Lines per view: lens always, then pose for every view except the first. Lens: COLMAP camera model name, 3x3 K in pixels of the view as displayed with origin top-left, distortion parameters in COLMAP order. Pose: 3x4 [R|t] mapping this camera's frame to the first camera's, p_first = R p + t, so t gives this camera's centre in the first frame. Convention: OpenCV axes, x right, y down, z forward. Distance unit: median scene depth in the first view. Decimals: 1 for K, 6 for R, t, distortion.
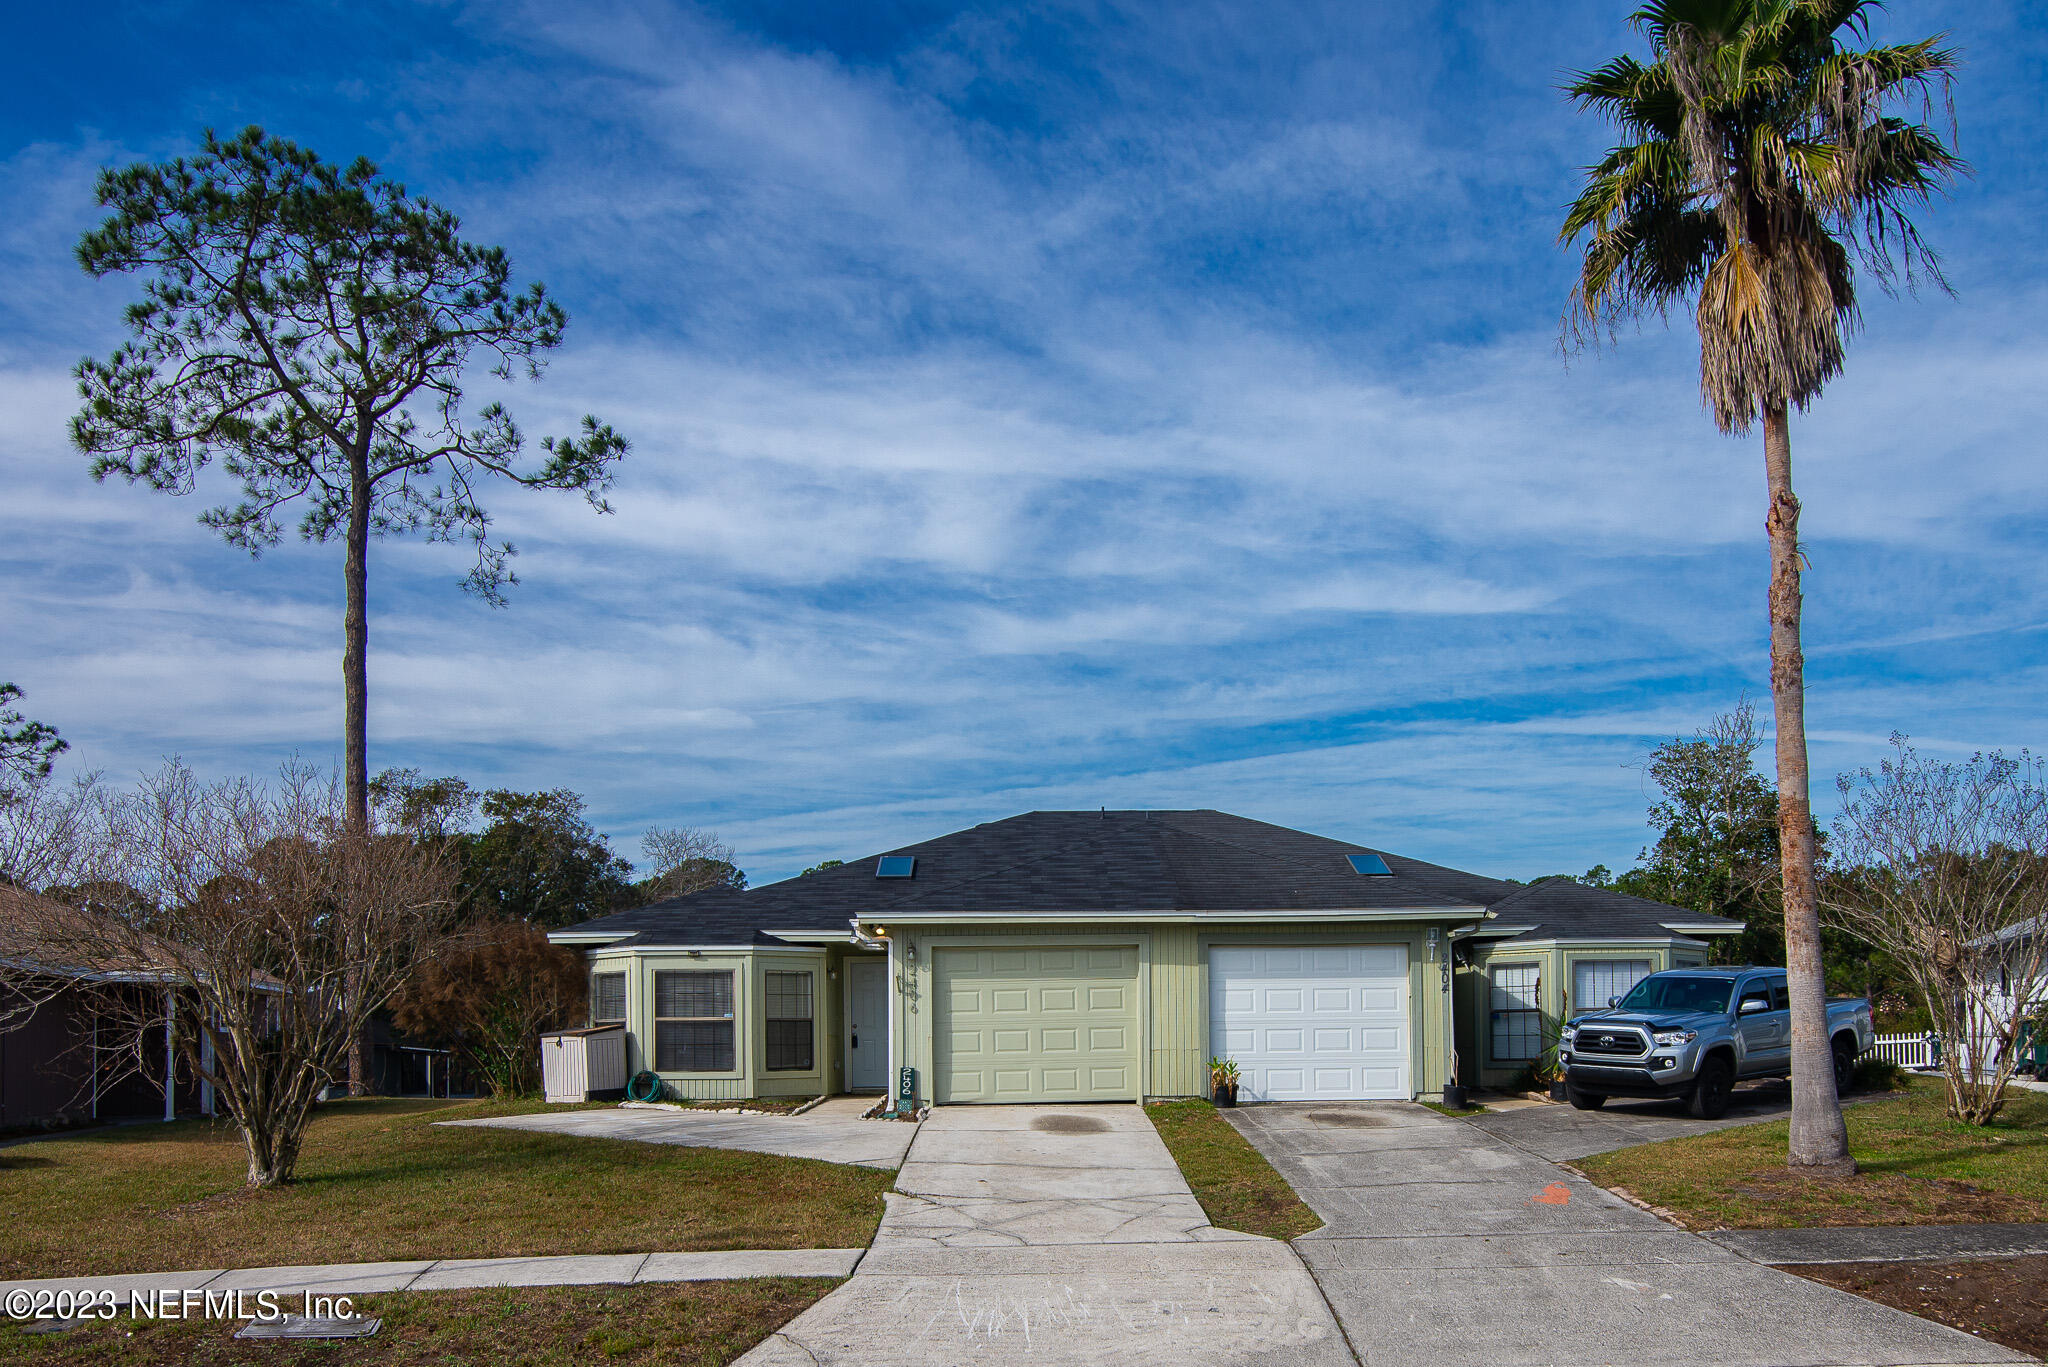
lens RADIAL K [[1818.3, 0, 1140.2], [0, 1818.3, 1011.2], [0, 0, 1]] dist [0.000349, -0.017936]
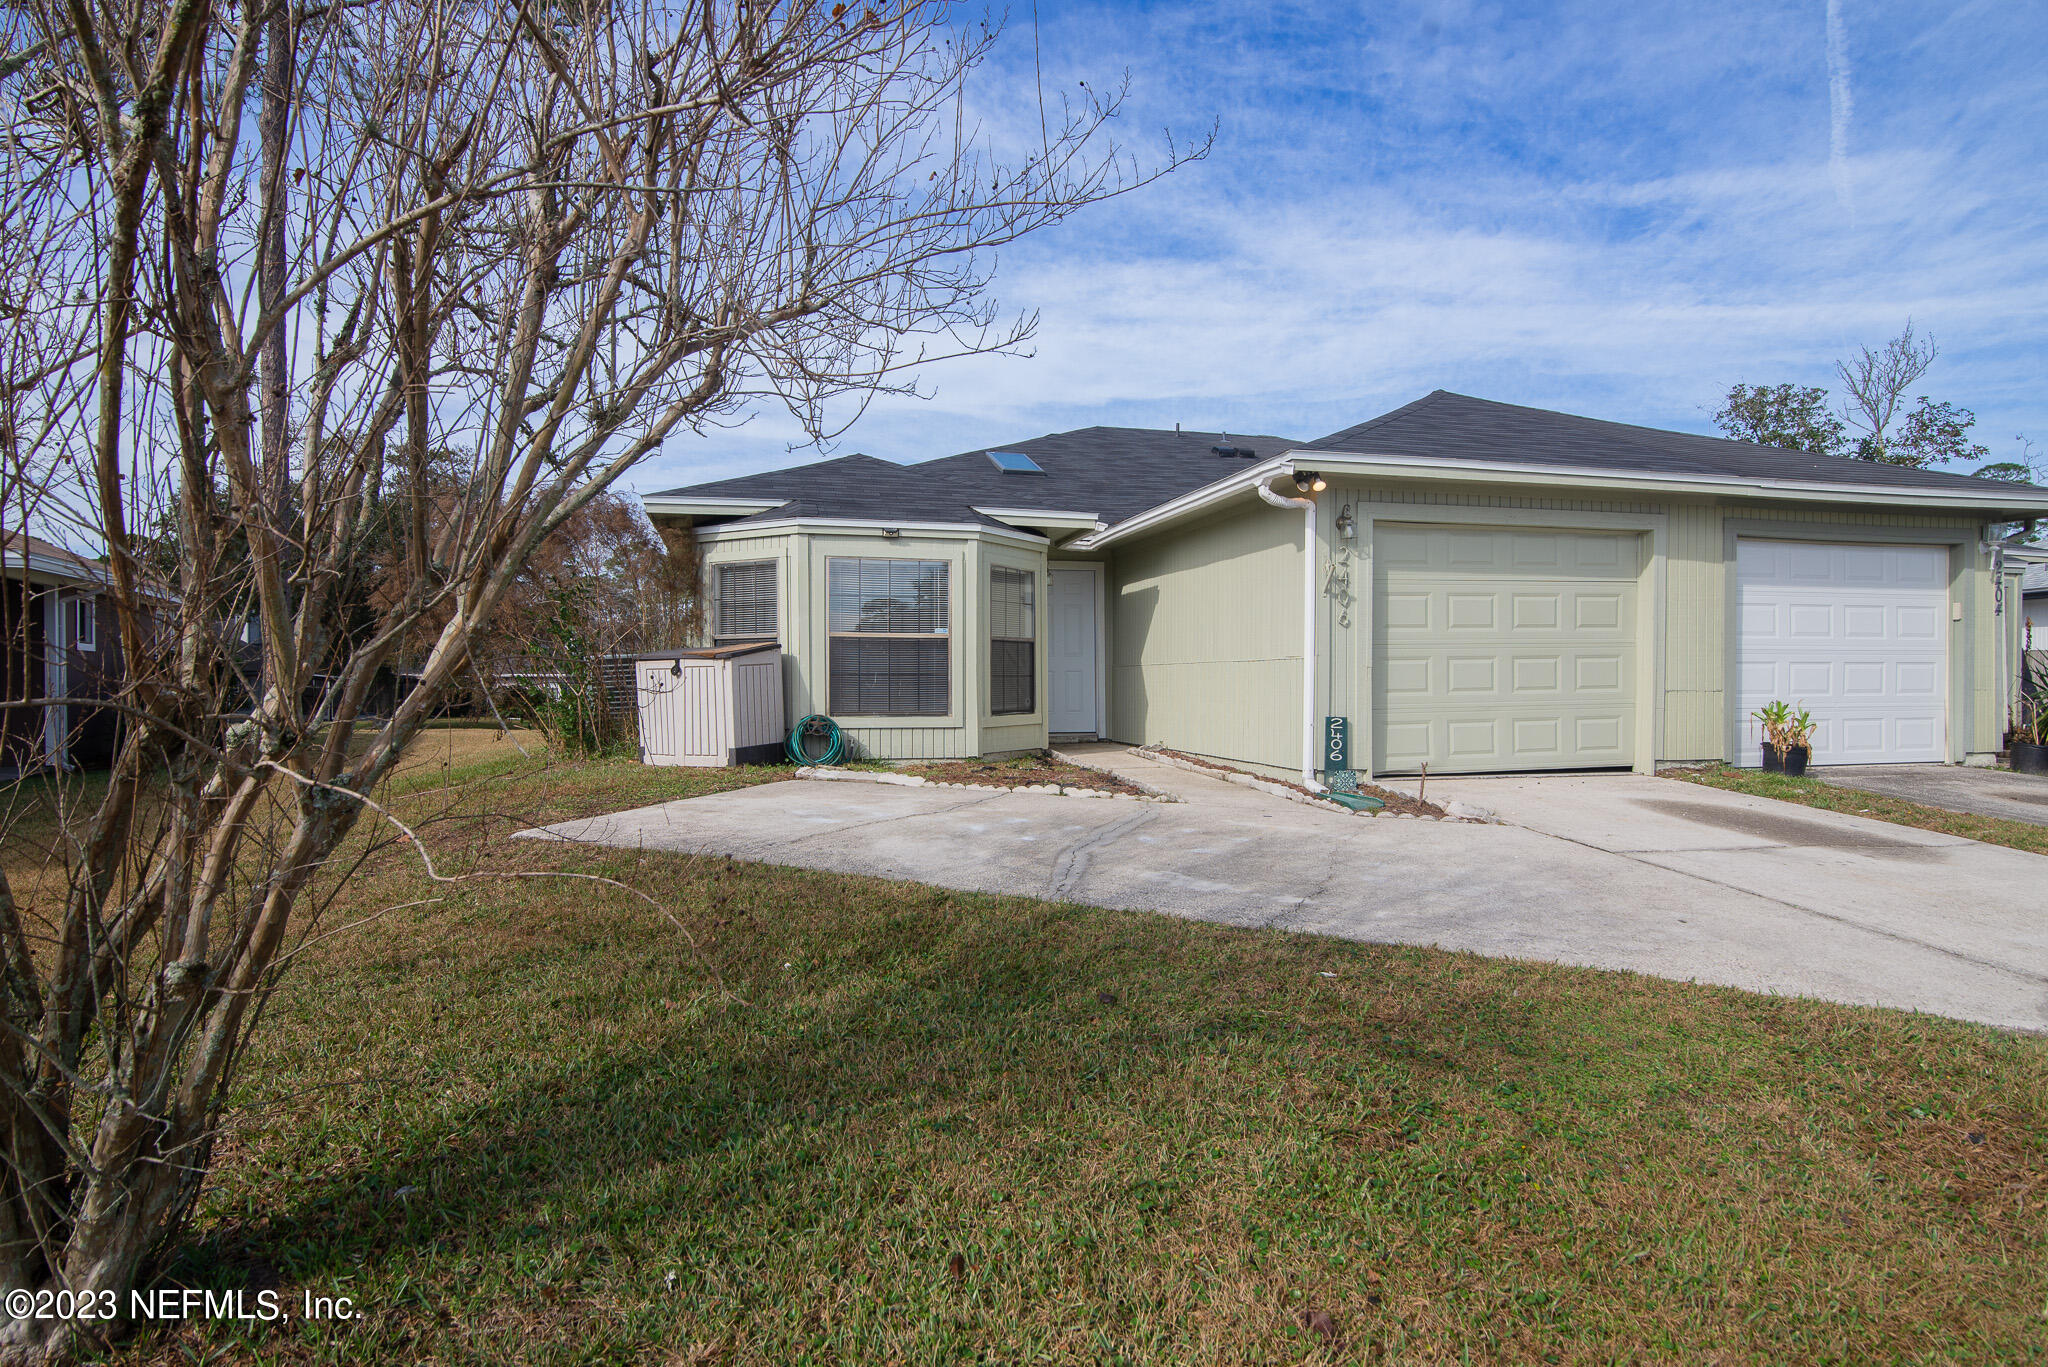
lens RADIAL K [[1134.8, 0, 1036.3], [0, 1134.8, 718.9], [0, 0, 1]] dist [-0.003177, -0.000763]
pose [[0.977698, 0.003269, 0.209989, -0.278490], [-0.014131, 0.998637, 0.050248, 0.012837], [-0.209539, -0.052094, 0.976412, 0.592595]]
